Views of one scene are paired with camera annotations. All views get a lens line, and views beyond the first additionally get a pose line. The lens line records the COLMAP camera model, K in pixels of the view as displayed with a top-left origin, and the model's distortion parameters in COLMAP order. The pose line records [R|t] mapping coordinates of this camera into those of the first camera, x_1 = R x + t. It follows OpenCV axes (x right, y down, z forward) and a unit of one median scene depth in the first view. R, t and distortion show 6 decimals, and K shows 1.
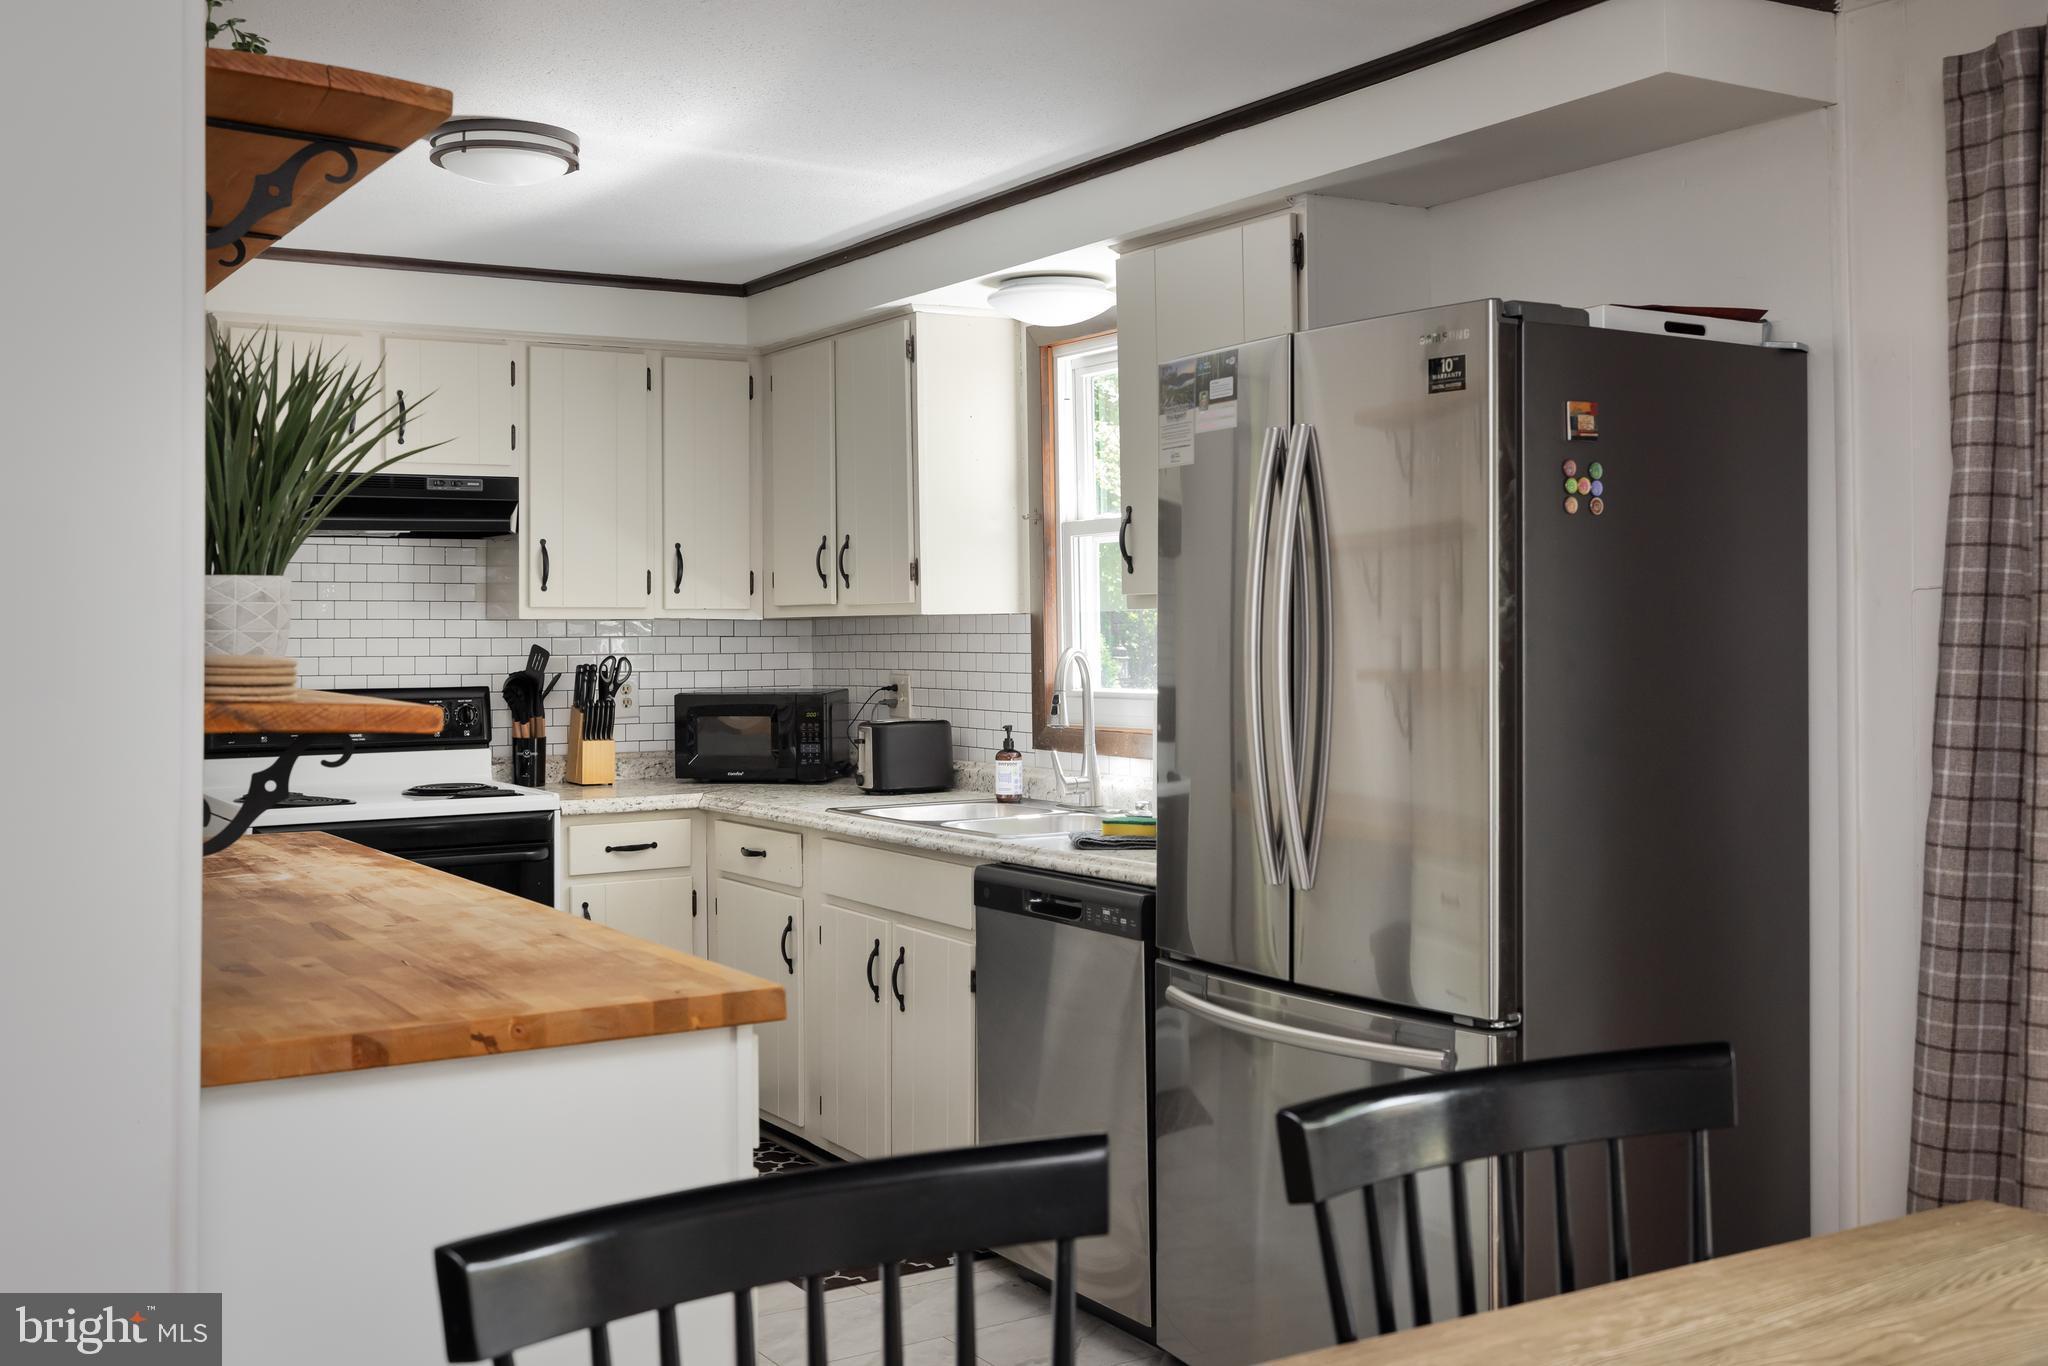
lens RADIAL K [[2055.0, 0, 1025.2], [0, 2055.0, 616.2], [0, 0, 1]] dist [0.034436, 0.000000]
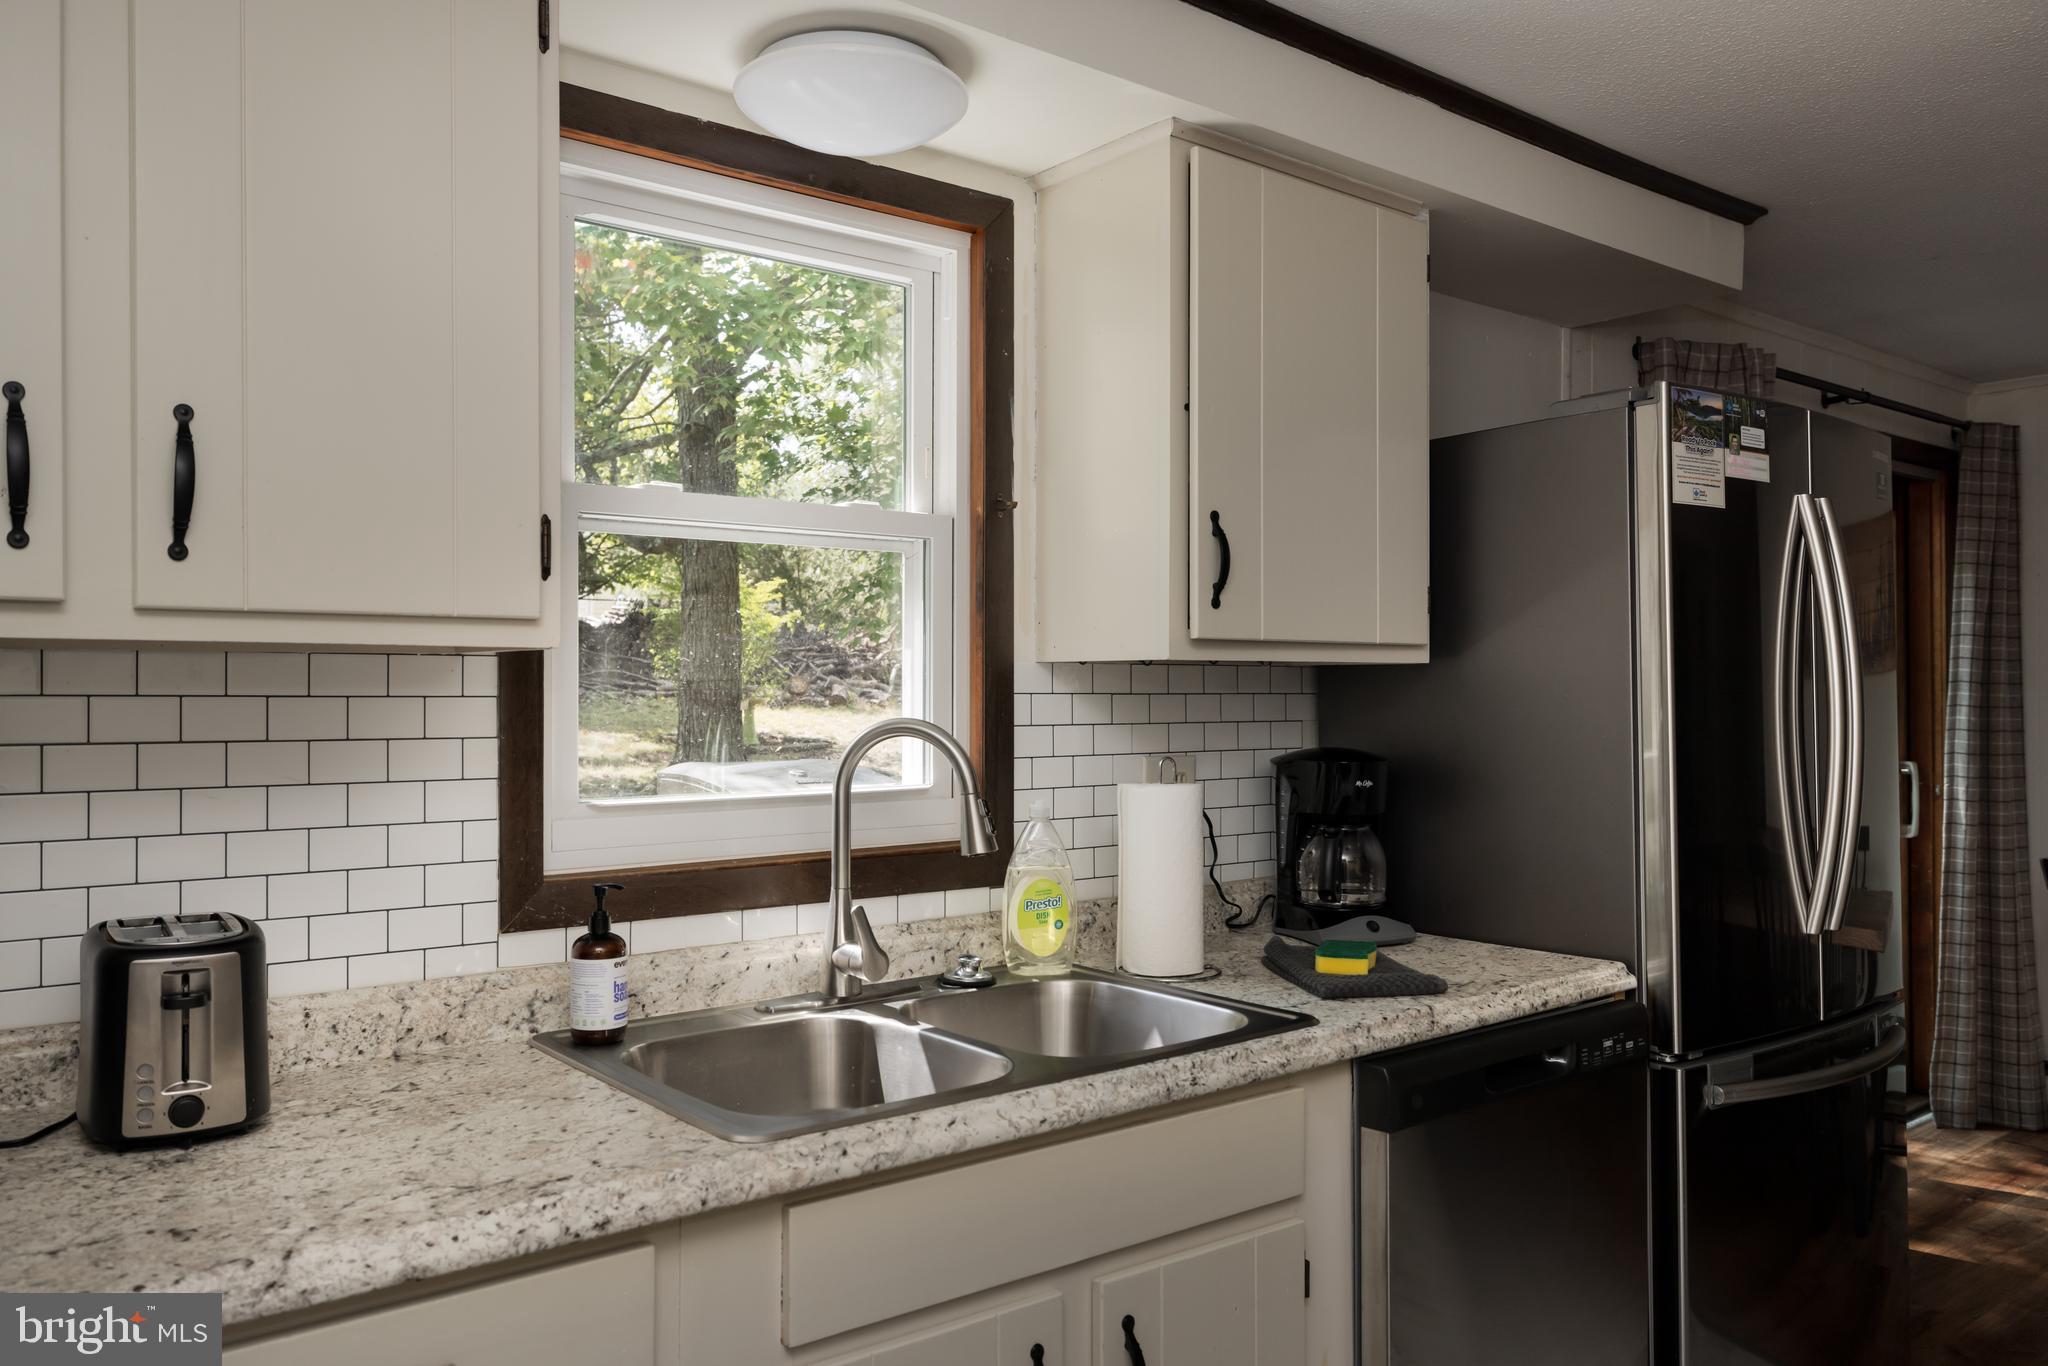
lens RADIAL K [[1458.0, 0, 1020.8], [0, 1458.0, 692.7], [0, 0, 1]] dist [0.002551, -0.000211]
pose [[-0.101105, 0.013825, 0.994780, -0.359672], [-0.000739, 0.999902, -0.013971, 0.012292], [-0.994875, -0.002148, -0.101085, 0.925028]]
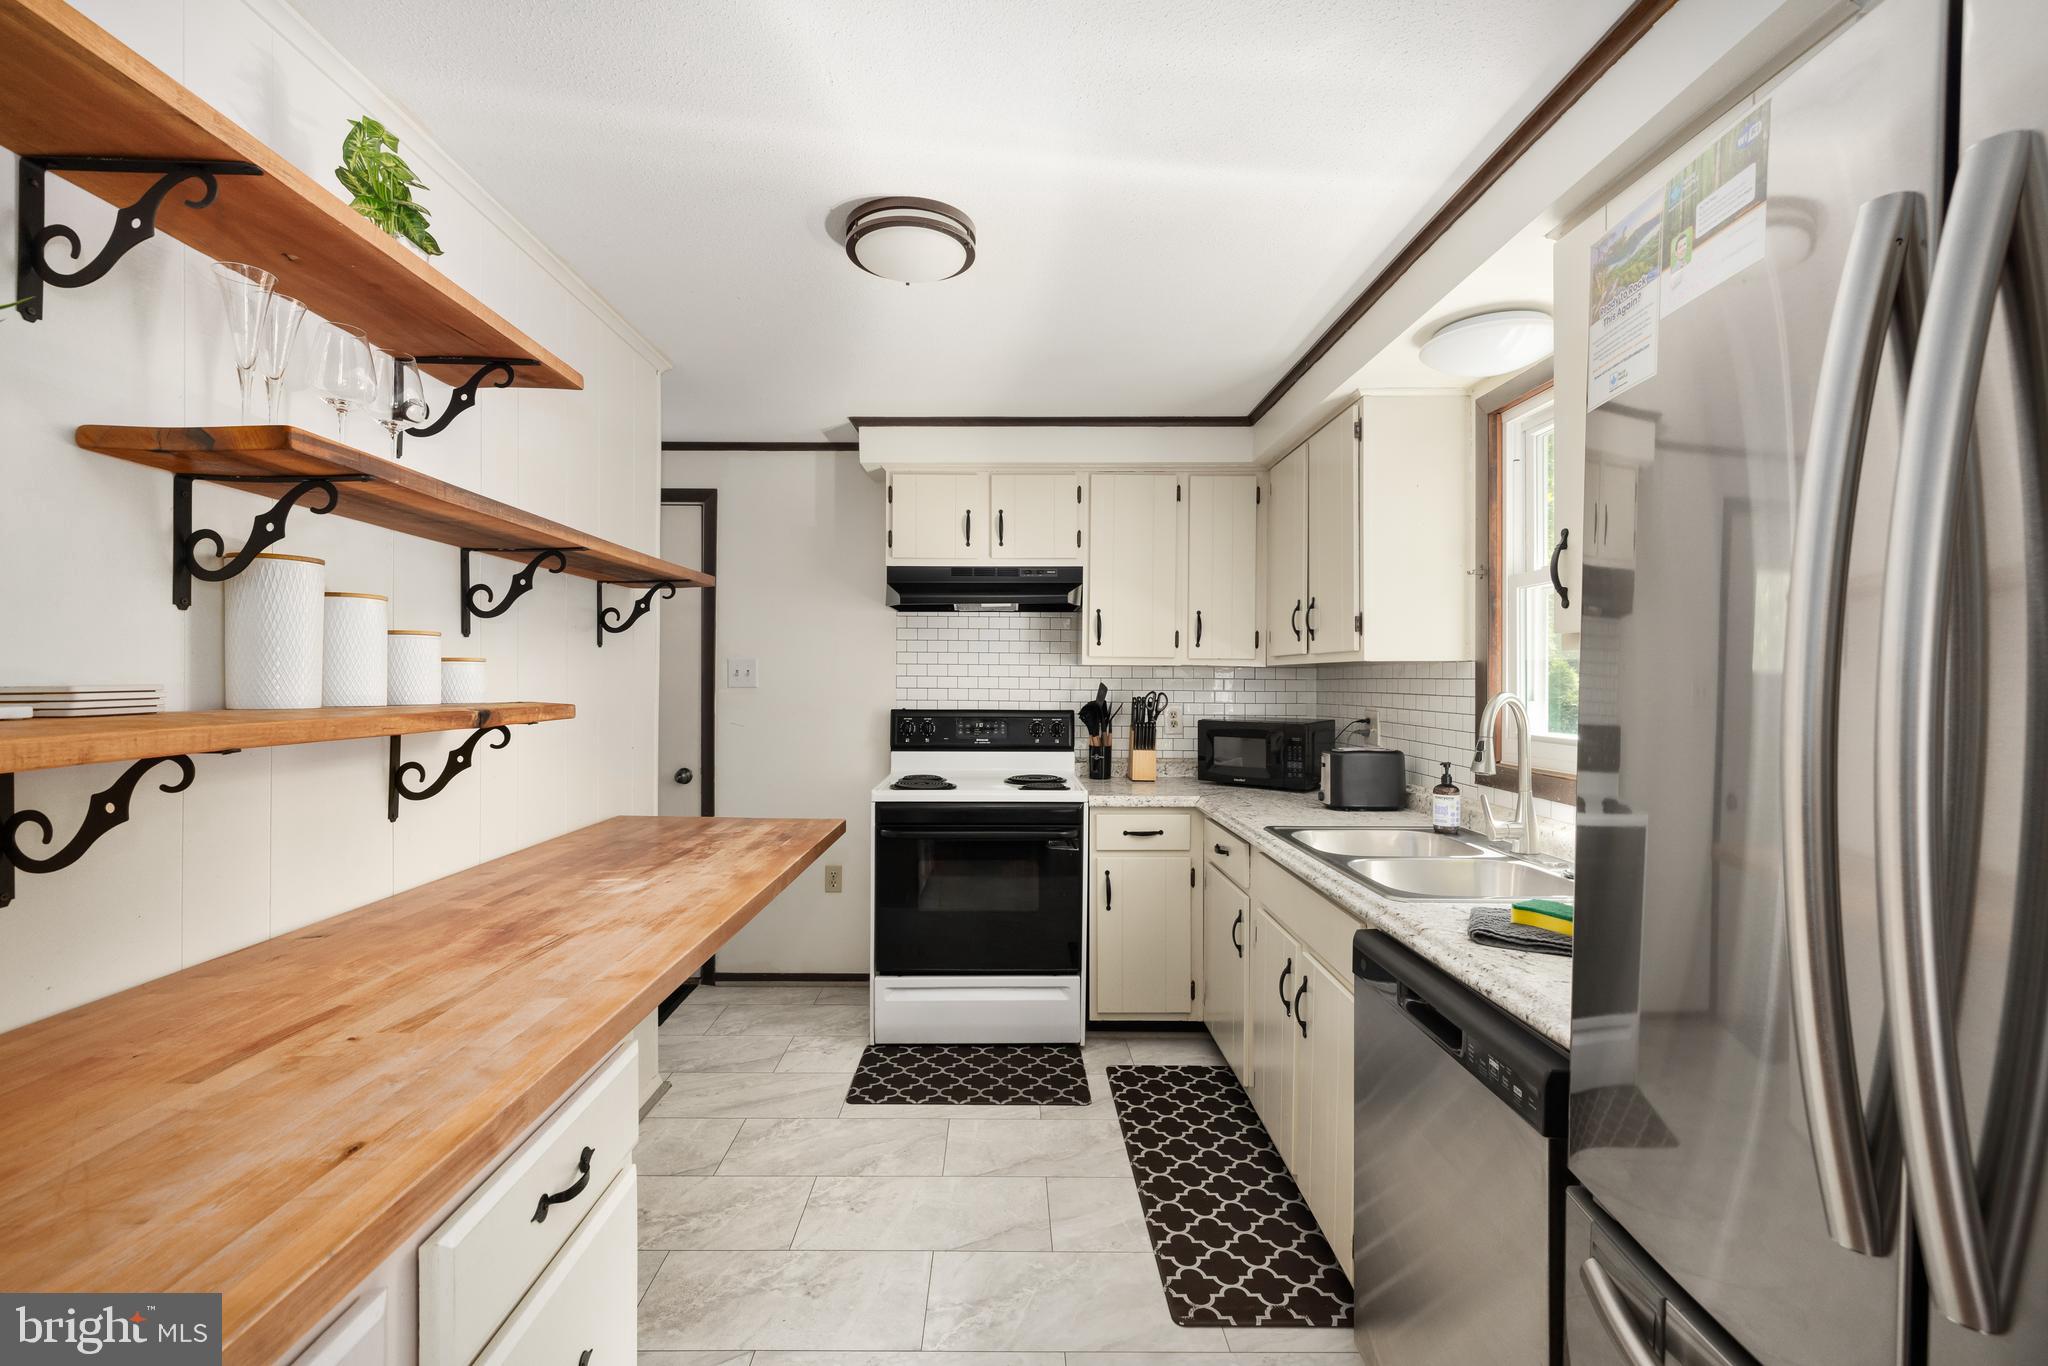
lens RADIAL K [[894.1, 0, 1014.0], [0, 894.1, 687.5], [0, 0, 1]] dist [0.005482, 0.001512]
pose [[0.855569, 0.017070, -0.517407, 0.040363], [-0.008078, 0.999775, 0.019627, 0.005652], [0.517625, -0.012613, 0.855514, 0.466797]]
